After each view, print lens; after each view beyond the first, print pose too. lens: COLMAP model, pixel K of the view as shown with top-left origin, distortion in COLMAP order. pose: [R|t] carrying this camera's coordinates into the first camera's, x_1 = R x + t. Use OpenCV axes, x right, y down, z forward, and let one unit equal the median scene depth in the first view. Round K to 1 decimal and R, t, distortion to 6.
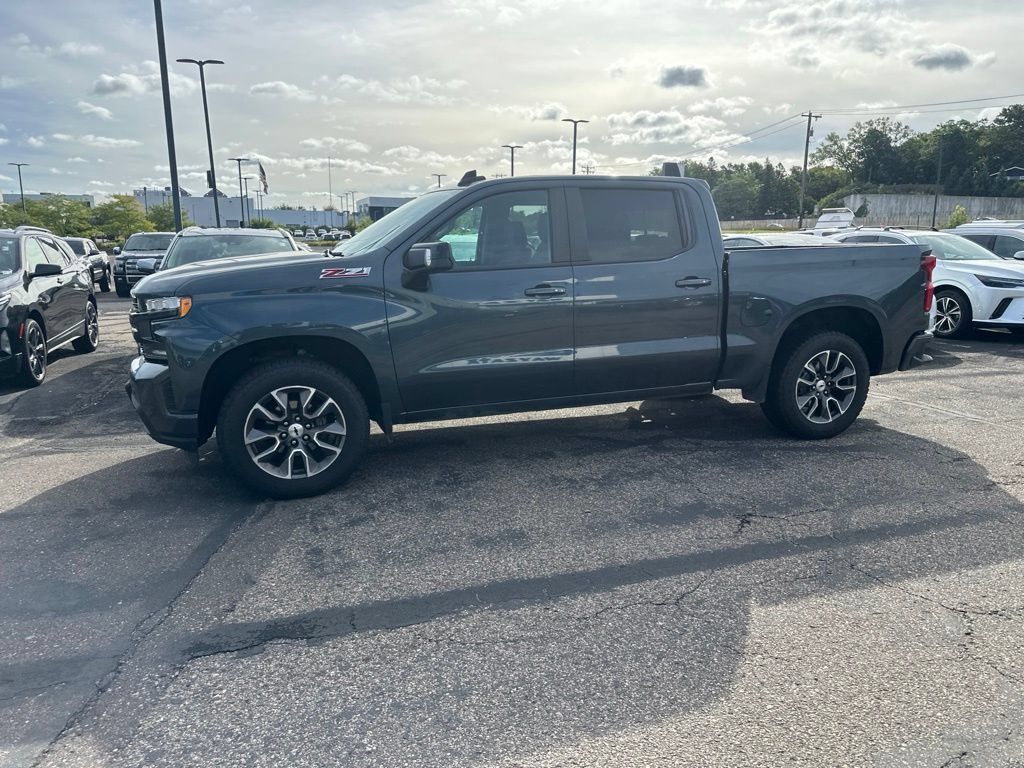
lens RADIAL K [[726.8, 0, 516.3], [0, 726.8, 364.8], [0, 0, 1]] dist [0.047998, -0.059166]
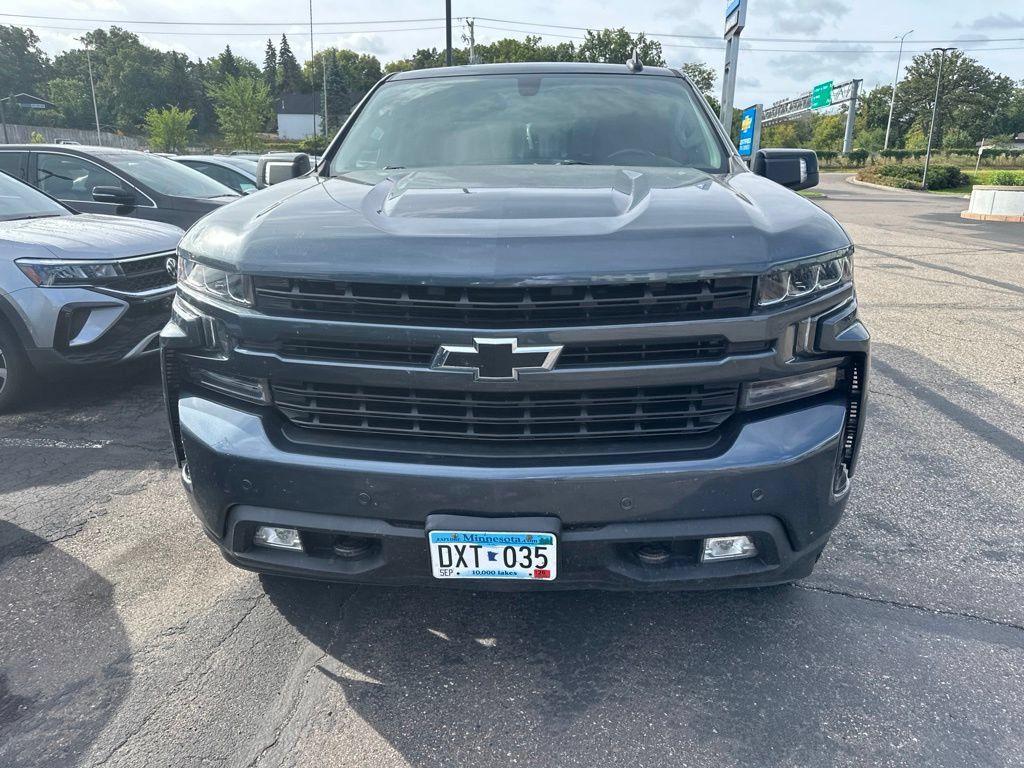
lens RADIAL K [[734.3, 0, 521.4], [0, 734.3, 368.0], [0, 0, 1]] dist [0.022412, -0.031051]
pose [[0.377012, -0.235492, 0.895771, -0.864703], [0.150968, 0.969828, 0.191422, -0.126183], [-0.913822, 0.063064, 0.401189, 0.874735]]
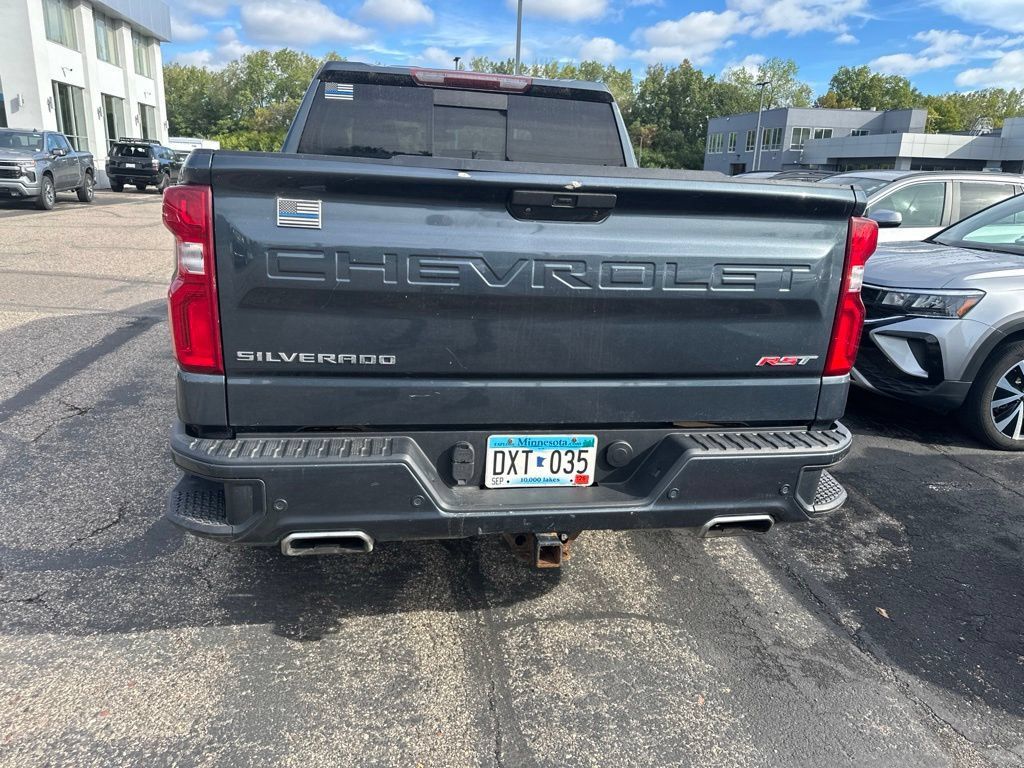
lens RADIAL K [[728.9, 0, 517.4], [0, 728.9, 370.0], [0, 0, 1]] dist [0.018188, -0.024602]
pose [[-0.154986, 0.248450, -0.956165, 1.049317], [-0.206872, 0.938240, 0.277324, -0.235039], [0.966014, 0.240785, -0.094016, 1.464736]]
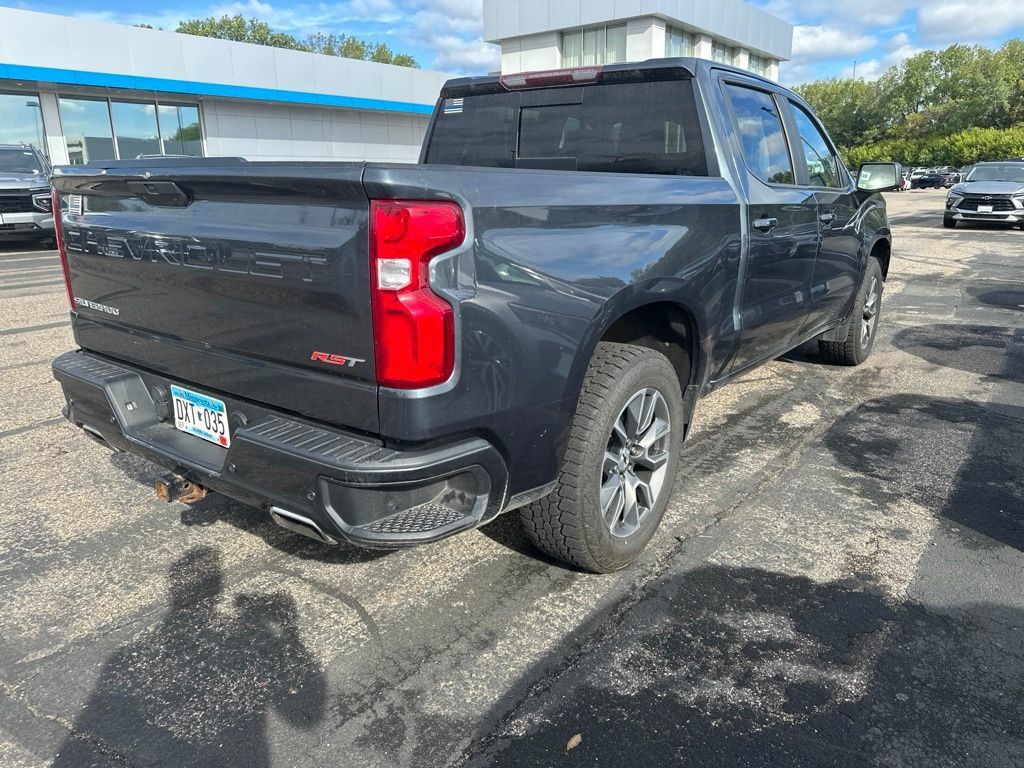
lens RADIAL K [[725.1, 0, 504.6], [0, 725.1, 375.1], [0, 0, 1]] dist [0.019475, -0.029948]
pose [[-0.831261, 0.153049, -0.534398, 0.738948], [-0.084875, 0.915134, 0.394113, -0.308625], [0.549364, 0.372968, -0.747726, 1.929481]]
